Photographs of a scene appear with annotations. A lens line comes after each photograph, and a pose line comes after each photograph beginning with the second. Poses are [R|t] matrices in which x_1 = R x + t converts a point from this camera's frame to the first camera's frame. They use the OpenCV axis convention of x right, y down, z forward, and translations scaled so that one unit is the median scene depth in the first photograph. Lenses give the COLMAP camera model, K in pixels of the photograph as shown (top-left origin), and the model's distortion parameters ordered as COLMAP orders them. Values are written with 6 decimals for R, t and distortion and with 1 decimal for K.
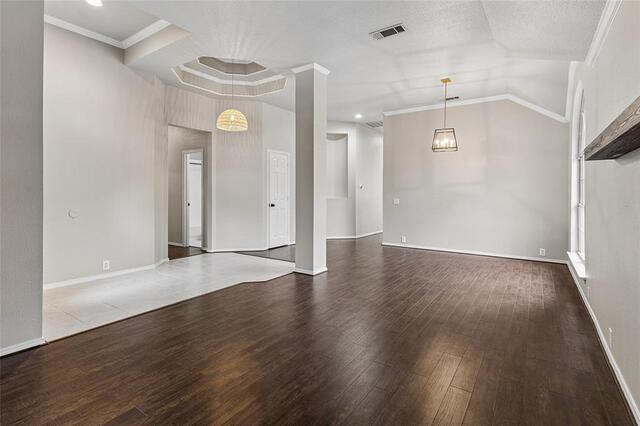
lens RADIAL K [[310.3, 0, 336.1], [0, 310.3, 194.5], [0, 0, 1]] dist [0.004377, -0.000932]
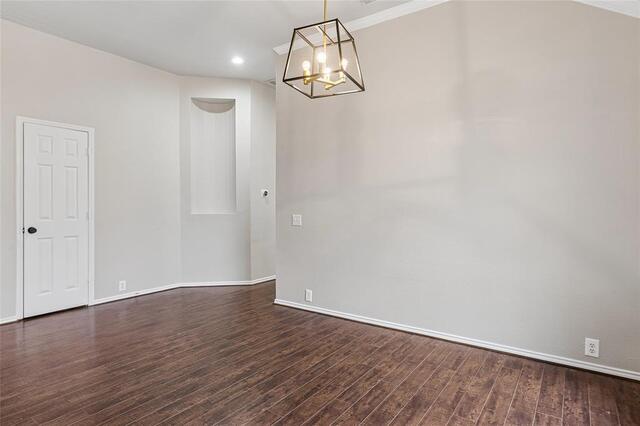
lens RADIAL K [[367.8, 0, 323.9], [0, 367.8, 211.1], [0, 0, 1]] dist [0.006540, 0.000349]
pose [[0.999526, -0.007506, -0.029858, 0.261734], [0.007875, 0.999894, 0.012252, 0.000285], [0.029763, -0.012482, 0.999479, 0.404194]]
